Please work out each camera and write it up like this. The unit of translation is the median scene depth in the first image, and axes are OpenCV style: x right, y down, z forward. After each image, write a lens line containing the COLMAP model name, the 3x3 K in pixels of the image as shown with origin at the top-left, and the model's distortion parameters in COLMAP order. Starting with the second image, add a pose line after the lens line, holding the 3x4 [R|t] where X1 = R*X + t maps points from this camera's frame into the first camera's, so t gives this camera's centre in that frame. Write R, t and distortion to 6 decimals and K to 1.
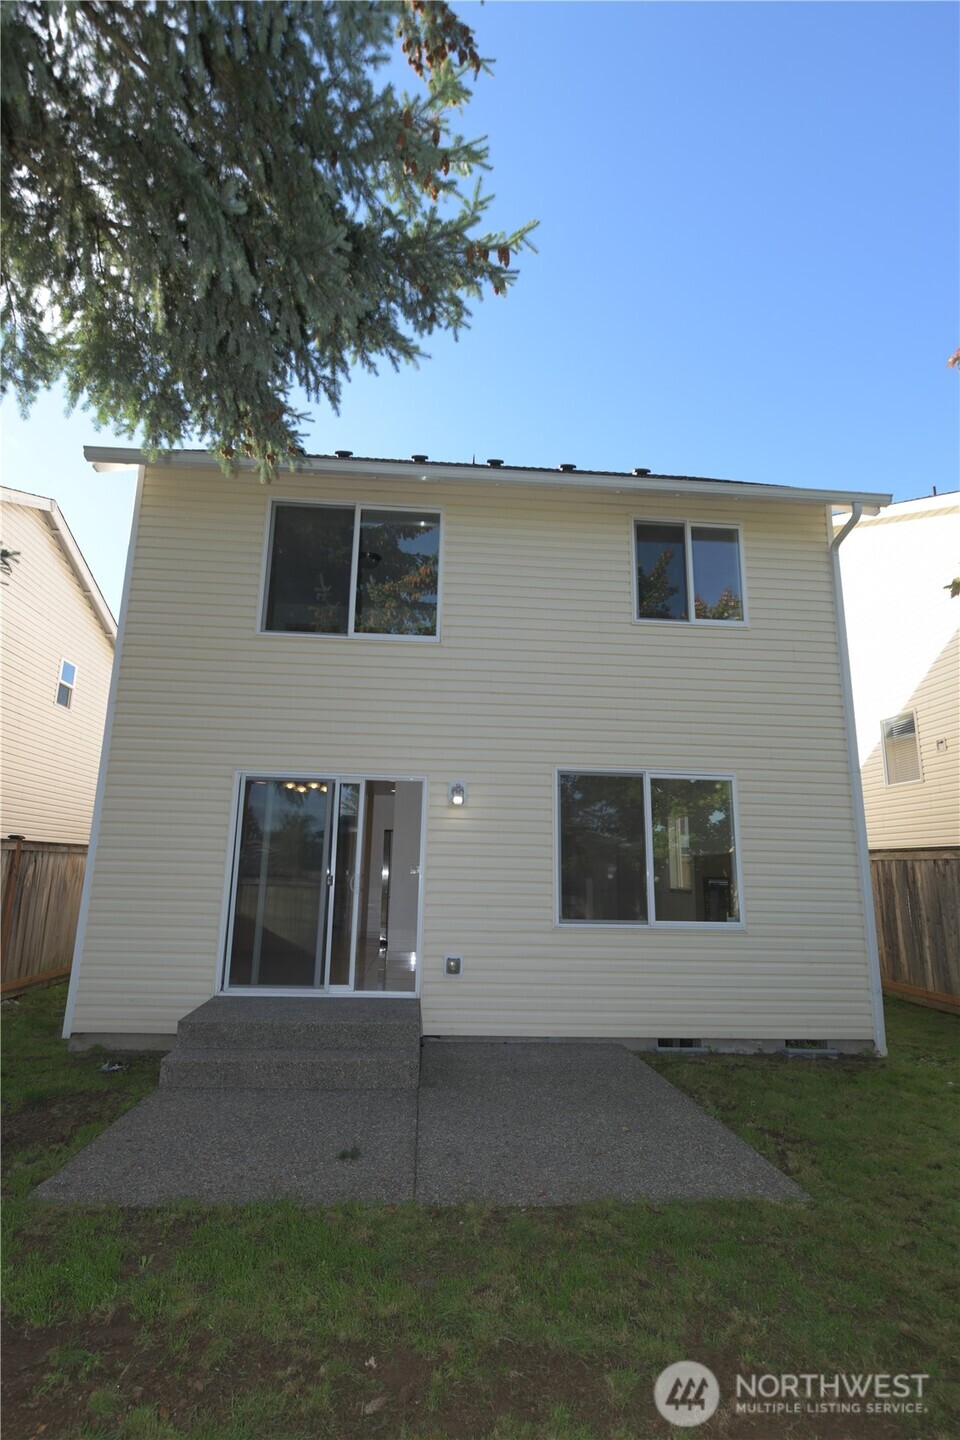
lens RADIAL K [[699.1, 0, 474.5], [0, 699.1, 725.4], [0, 0, 1]] dist [-0.014197, 0.000206]
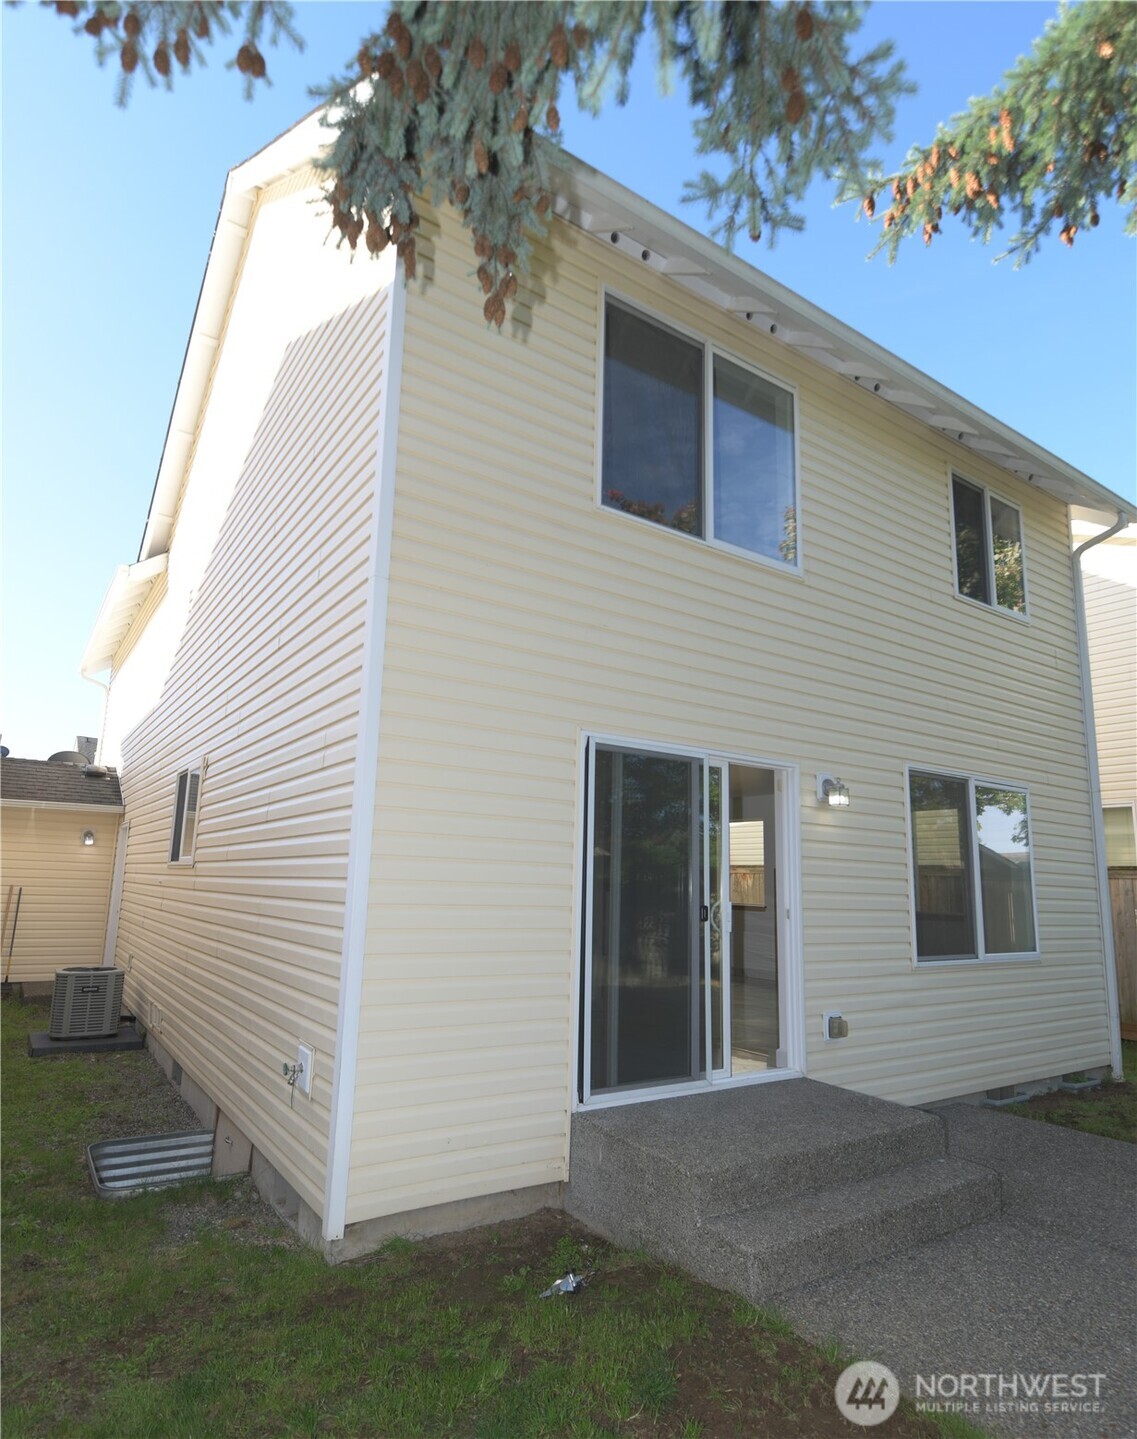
lens RADIAL K [[860.7, 0, 566.9], [0, 860.7, 711.1], [0, 0, 1]] dist [-0.018188, -0.002496]
pose [[0.851983, 0.106874, 0.512545, -0.750535], [-0.134650, 0.990743, 0.017237, 0.036537], [-0.505958, -0.083700, 0.858487, 0.388551]]
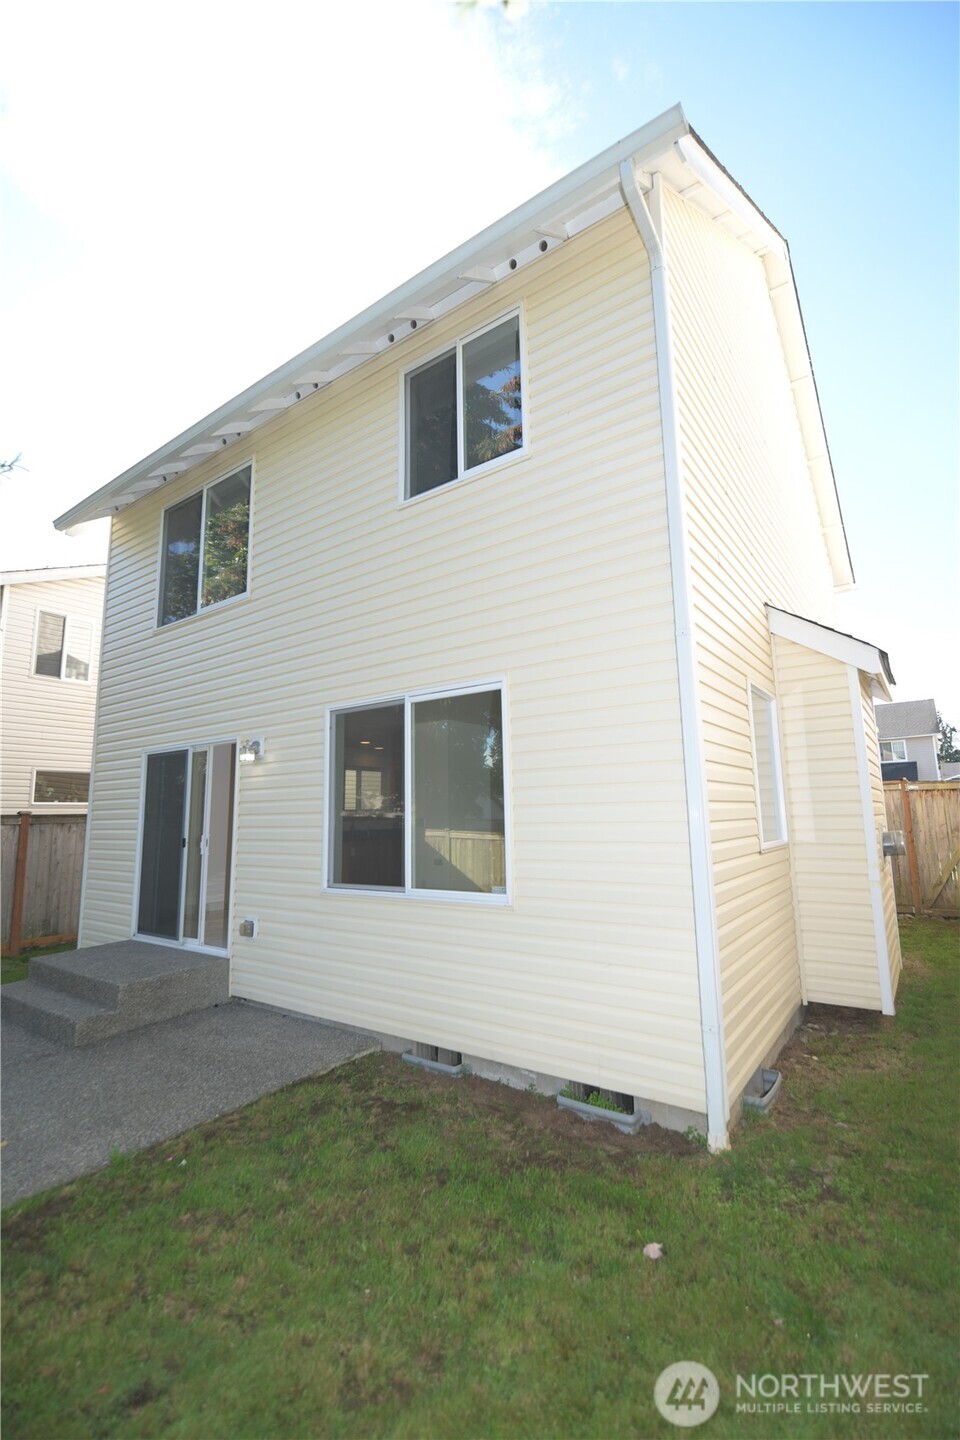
lens RADIAL K [[640.0, 0, 481.5], [0, 640.0, 726.6], [0, 0, 1]] dist [0.002504, -0.000310]
pose [[0.770719, -0.126269, -0.624539, 0.789124], [0.171650, 0.985077, 0.012665, 0.110901], [0.613619, -0.116964, 0.780891, 0.525859]]
